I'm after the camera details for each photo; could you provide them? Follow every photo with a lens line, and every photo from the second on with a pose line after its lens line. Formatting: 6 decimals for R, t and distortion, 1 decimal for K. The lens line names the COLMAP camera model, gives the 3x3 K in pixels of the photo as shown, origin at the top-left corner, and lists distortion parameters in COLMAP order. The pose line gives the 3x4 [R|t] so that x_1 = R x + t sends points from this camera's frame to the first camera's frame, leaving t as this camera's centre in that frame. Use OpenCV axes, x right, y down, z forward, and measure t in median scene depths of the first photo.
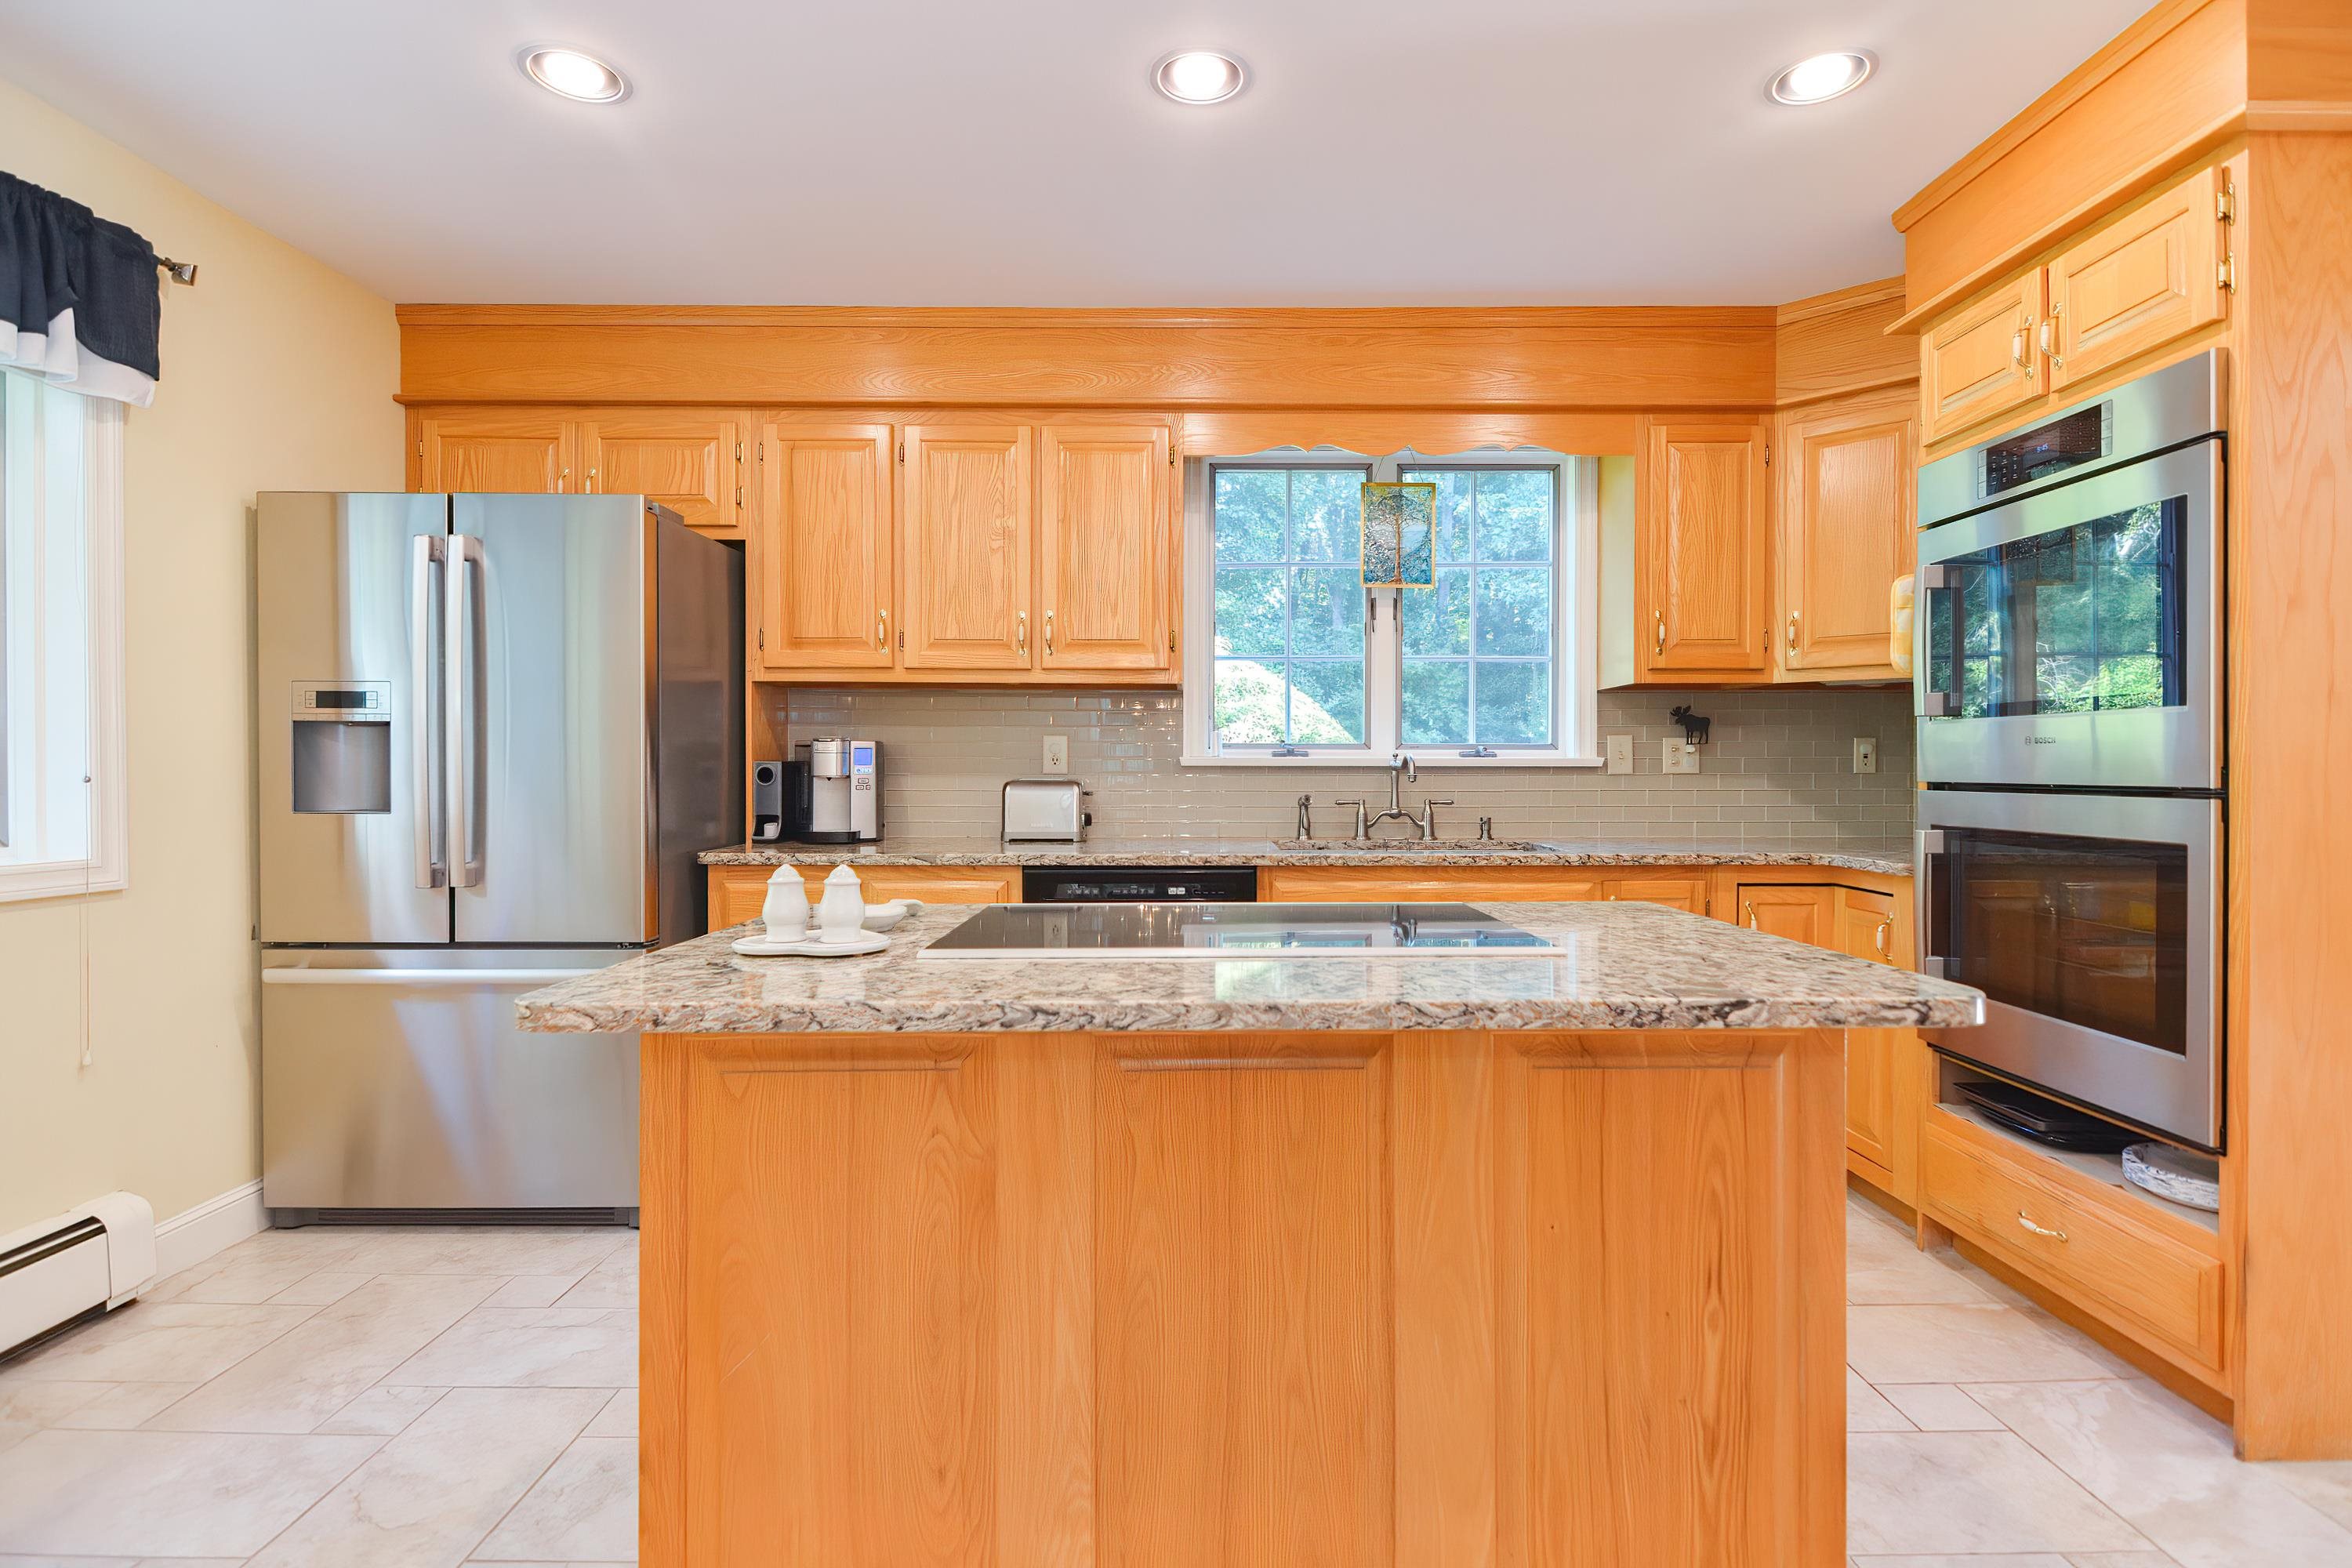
lens RADIAL K [[1120.8, 0, 1198.7], [0, 1120.8, 770.5], [0, 0, 1]] dist [-0.004366, -0.000389]
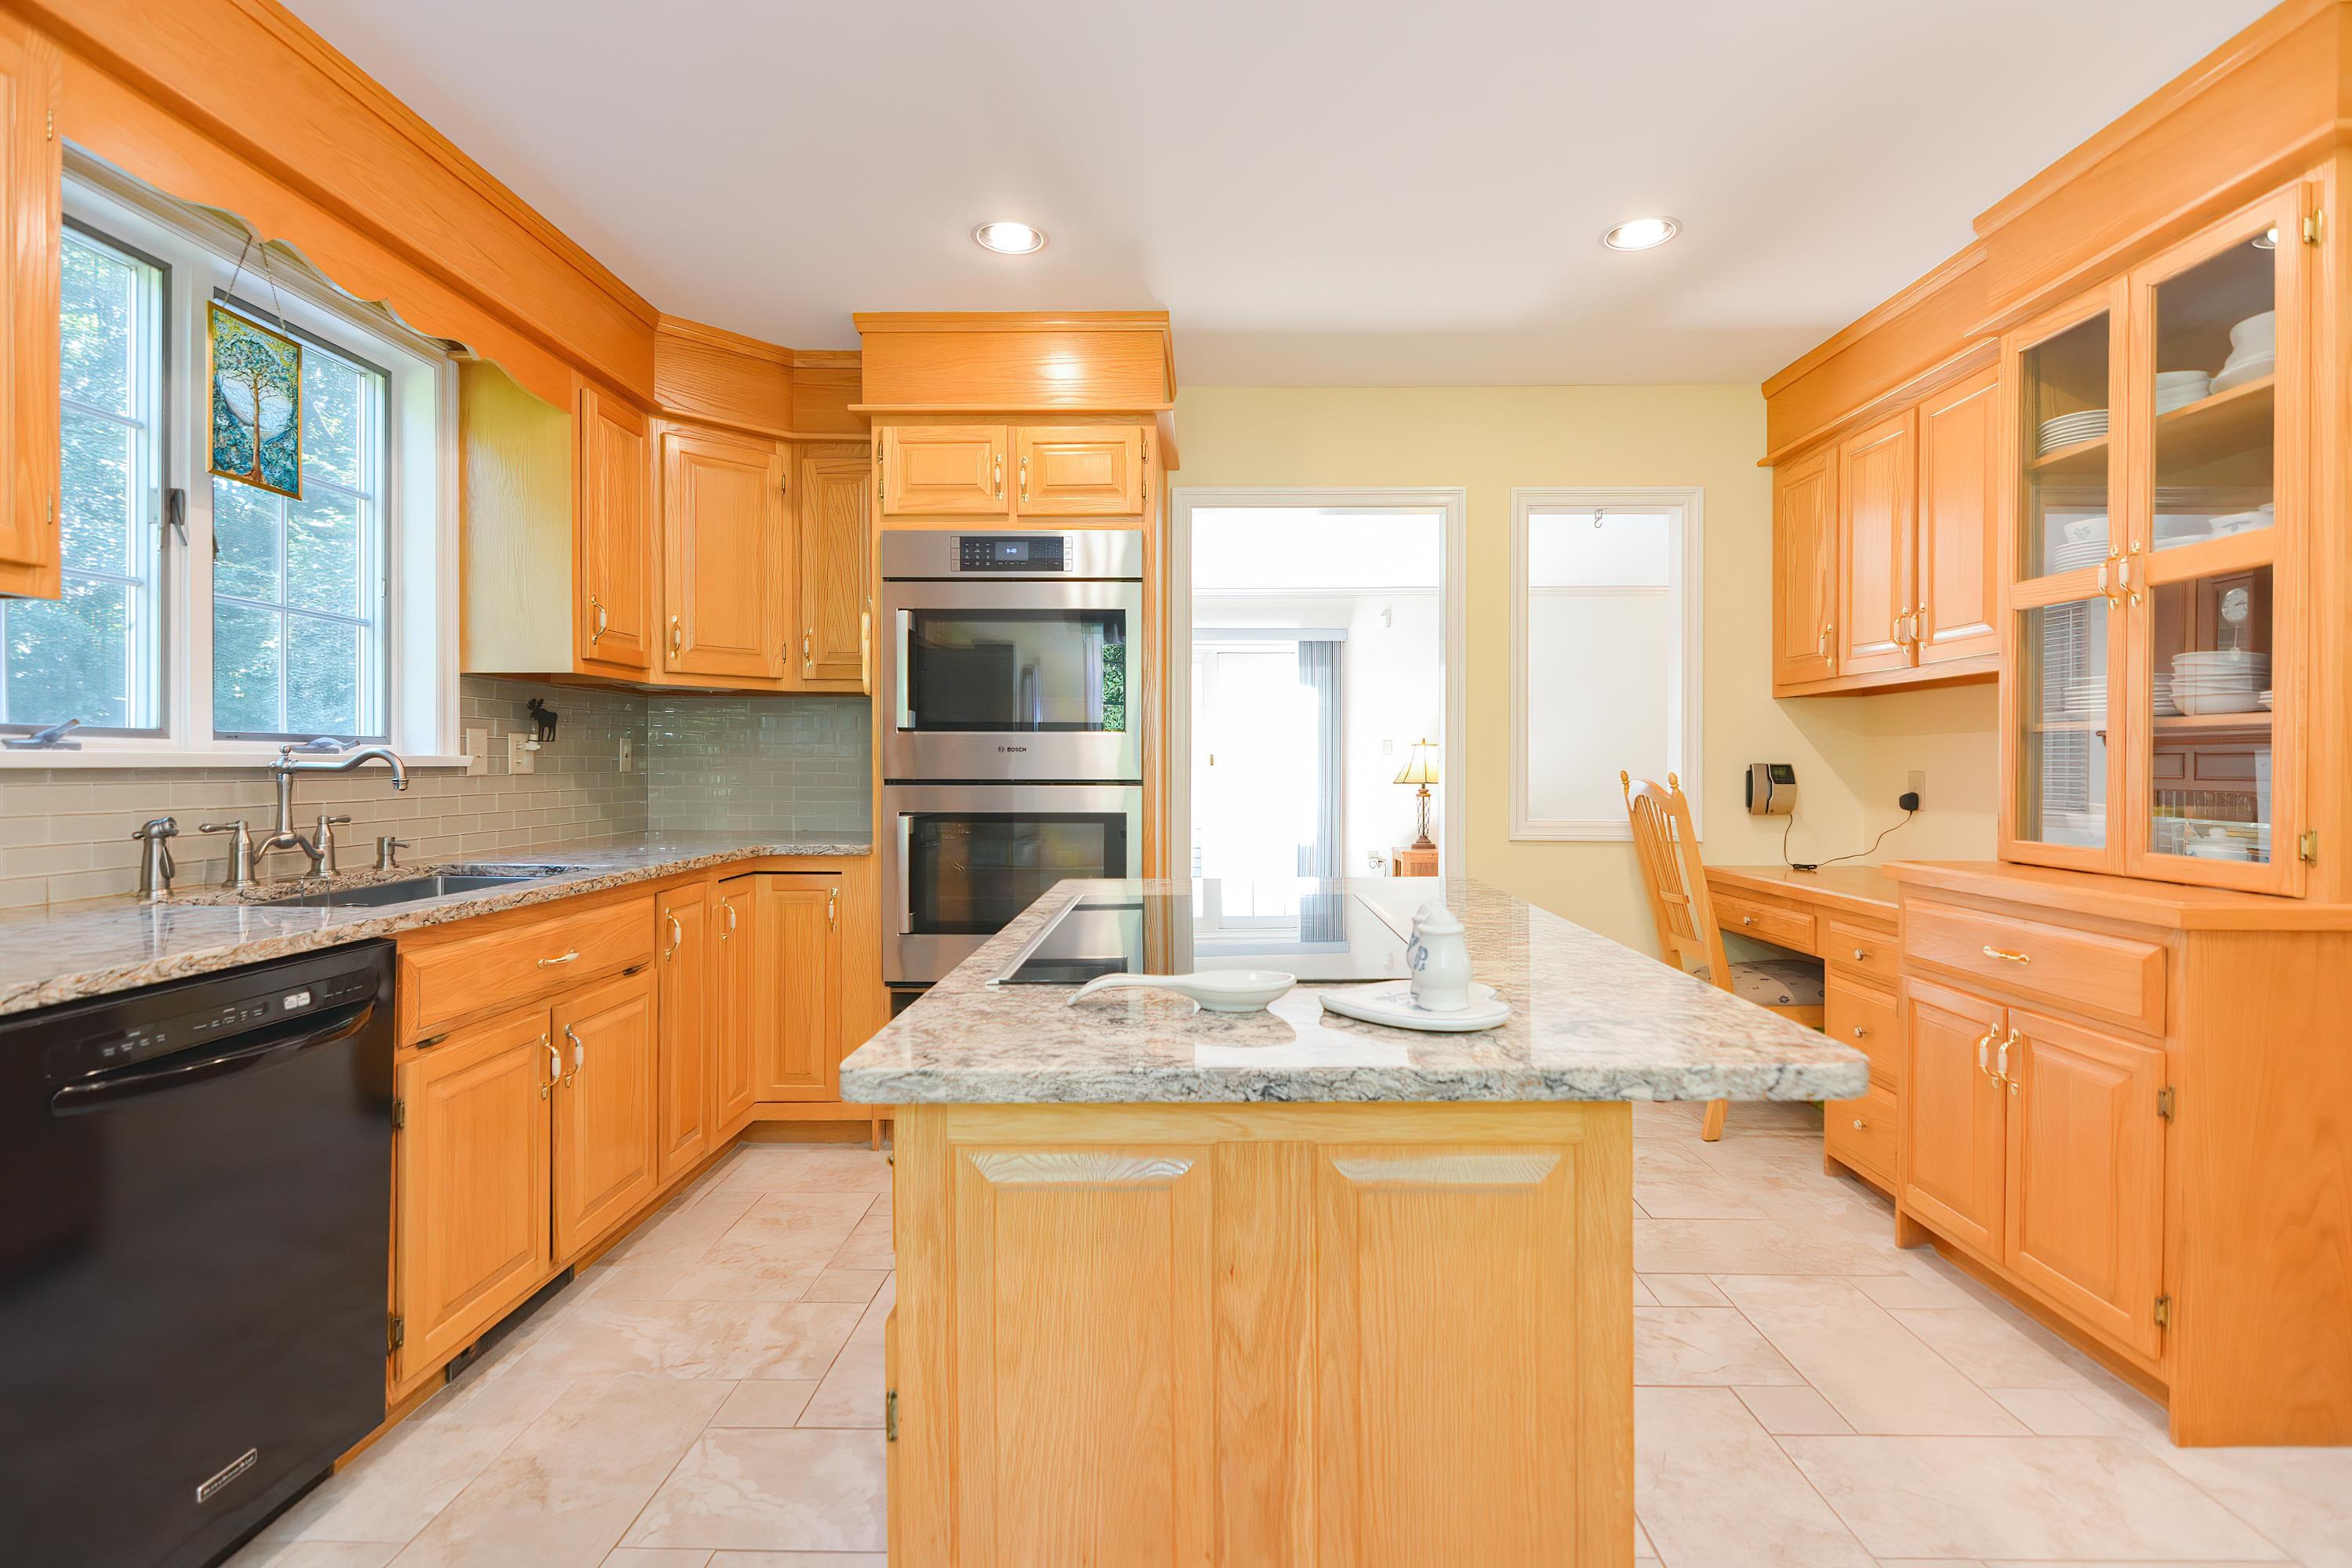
lens RADIAL K [[1120.8, 0, 1198.7], [0, 1120.8, 770.5], [0, 0, 1]] dist [-0.004366, -0.000389]
pose [[0.017599, -0.006896, 0.999821, -0.493950], [0.002324, 0.999974, 0.006856, -0.005518], [-0.999842, 0.002203, 0.017614, 0.499190]]
